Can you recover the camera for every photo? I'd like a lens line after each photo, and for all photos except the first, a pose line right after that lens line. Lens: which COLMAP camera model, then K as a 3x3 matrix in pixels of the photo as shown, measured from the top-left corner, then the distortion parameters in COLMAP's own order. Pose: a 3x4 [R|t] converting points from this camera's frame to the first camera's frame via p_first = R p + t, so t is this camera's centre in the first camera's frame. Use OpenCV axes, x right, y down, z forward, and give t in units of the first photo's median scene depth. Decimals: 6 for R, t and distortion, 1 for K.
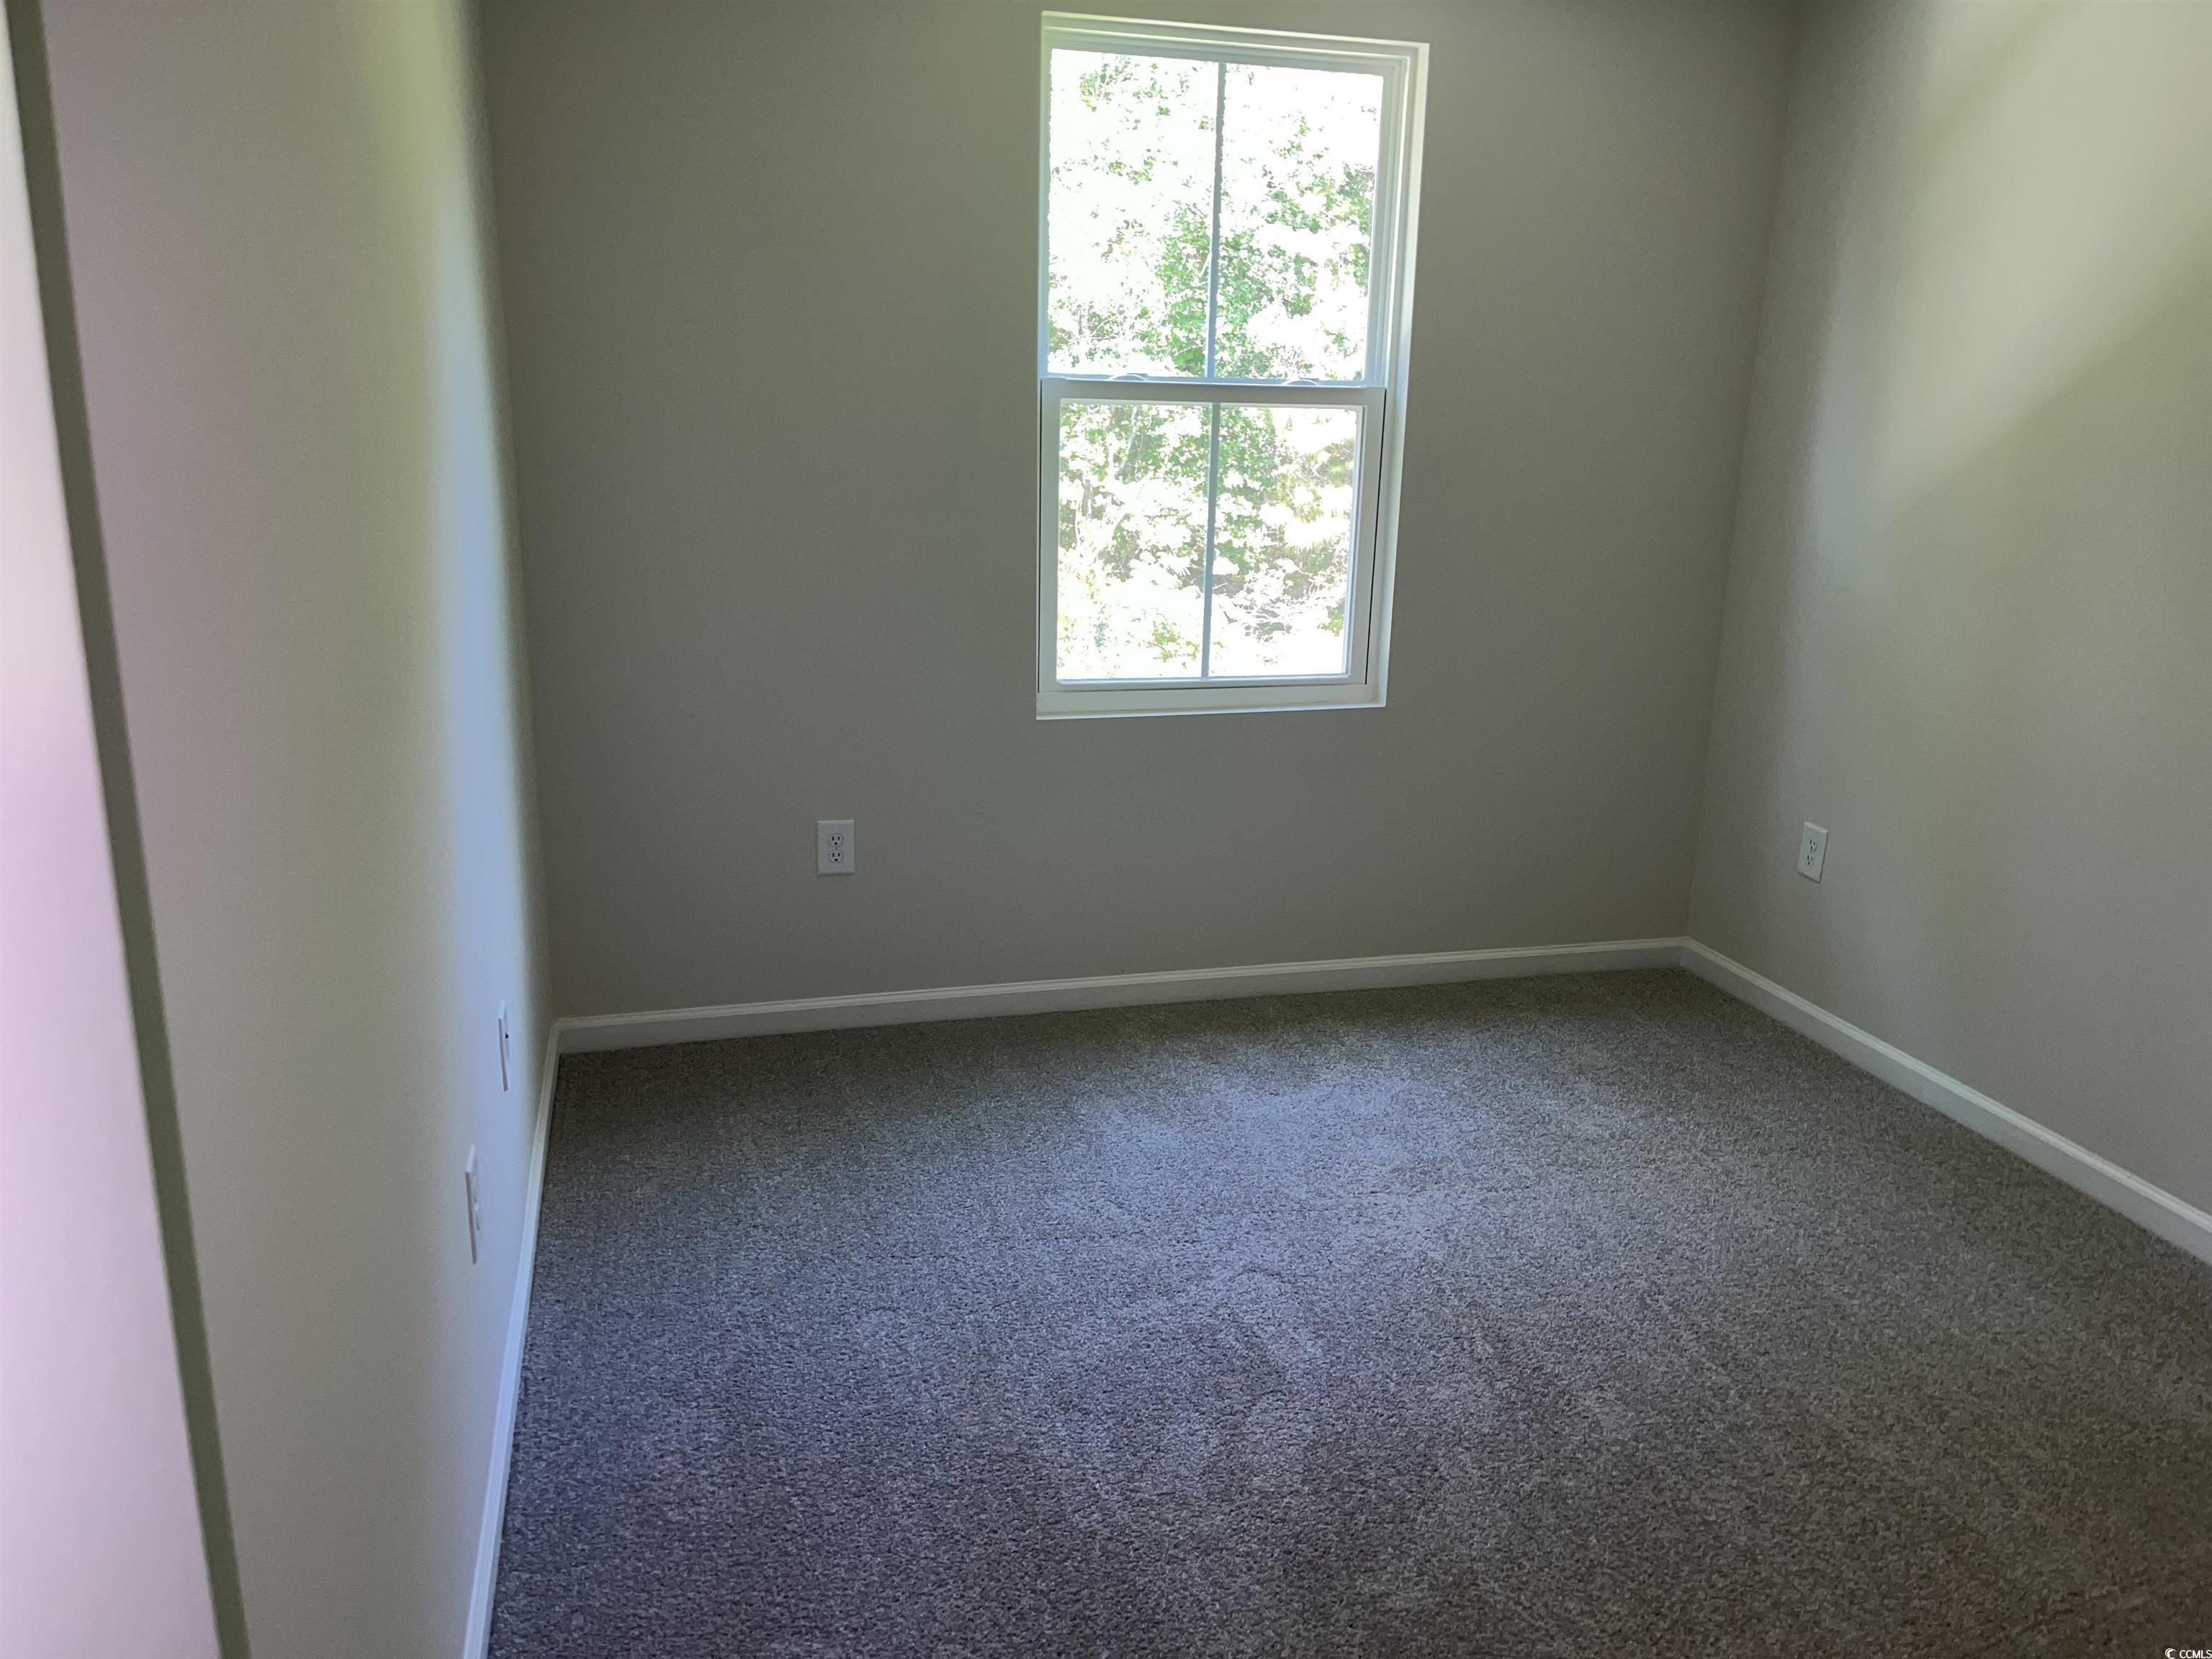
lens RADIAL K [[1682.7, 0, 1106.0], [0, 1682.7, 829.5], [0, 0, 1]] dist [0.000573, -0.001031]
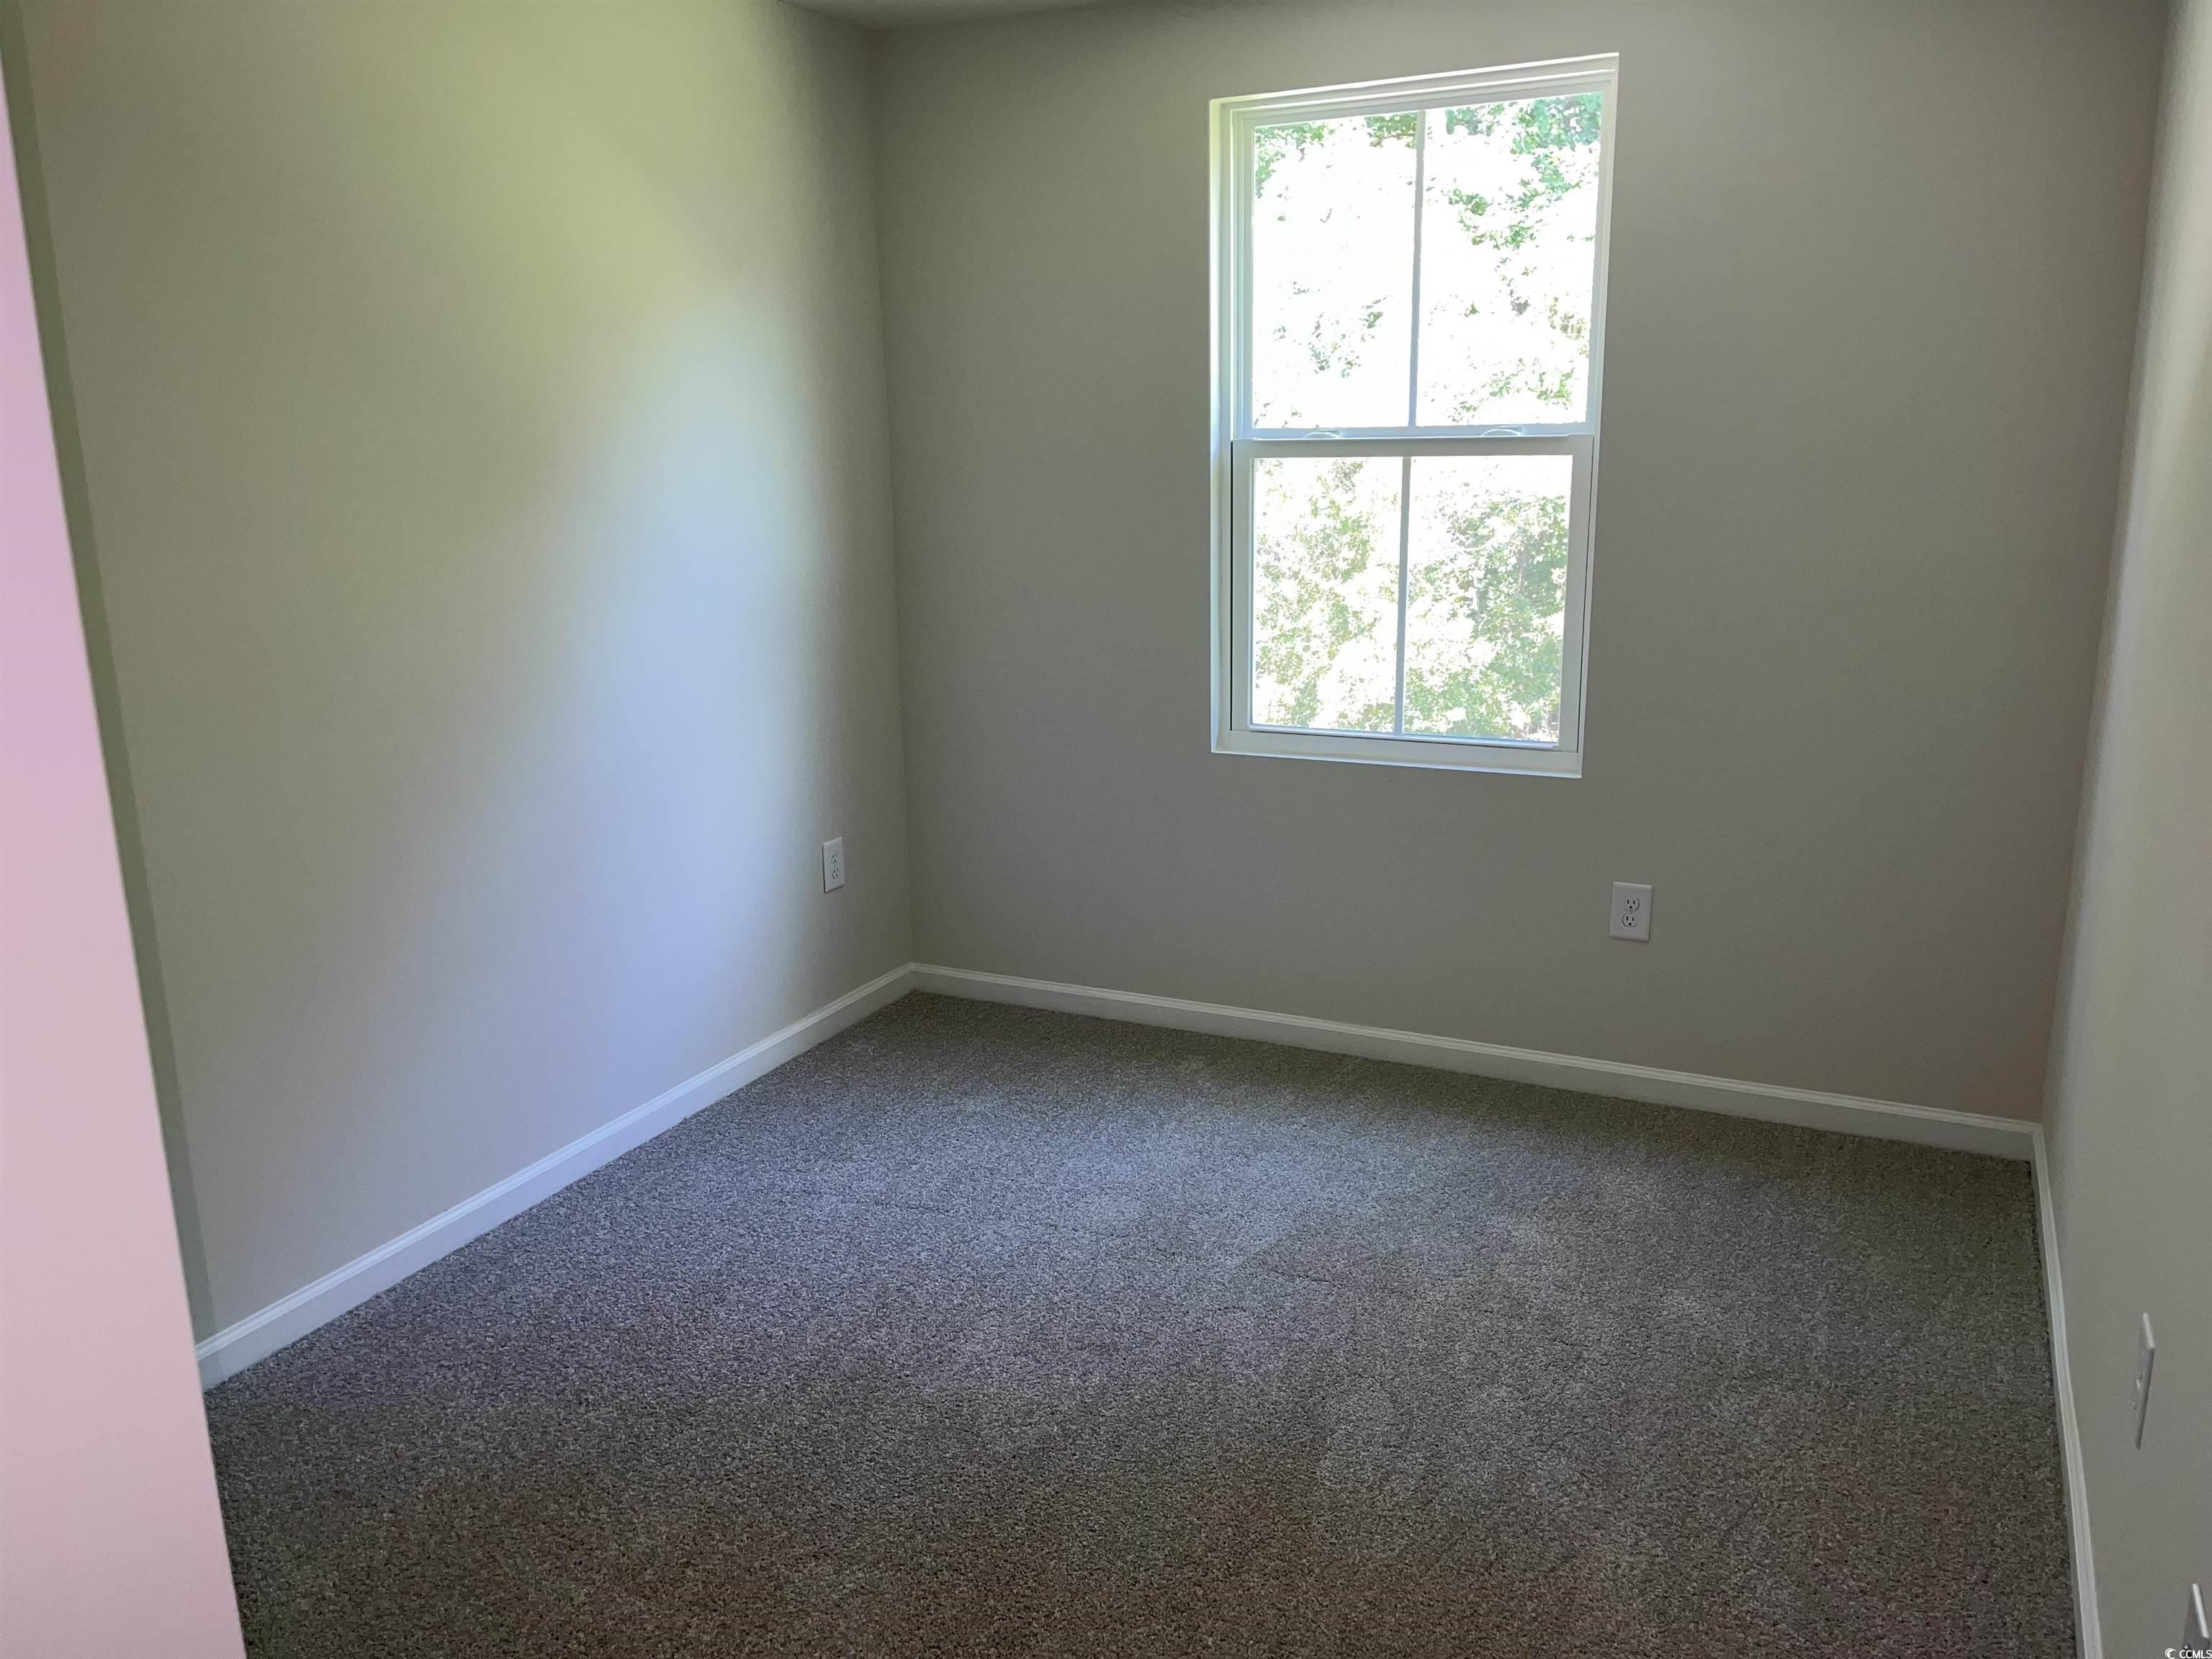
lens RADIAL K [[1682.7, 0, 1106.0], [0, 1682.7, 829.5], [0, 0, 1]] dist [0.000573, -0.001031]
pose [[0.751756, 0.117177, -0.648947, 0.579329], [-0.139110, 0.990120, 0.017633, -0.027177], [0.644602, 0.077019, 0.760629, 0.143589]]
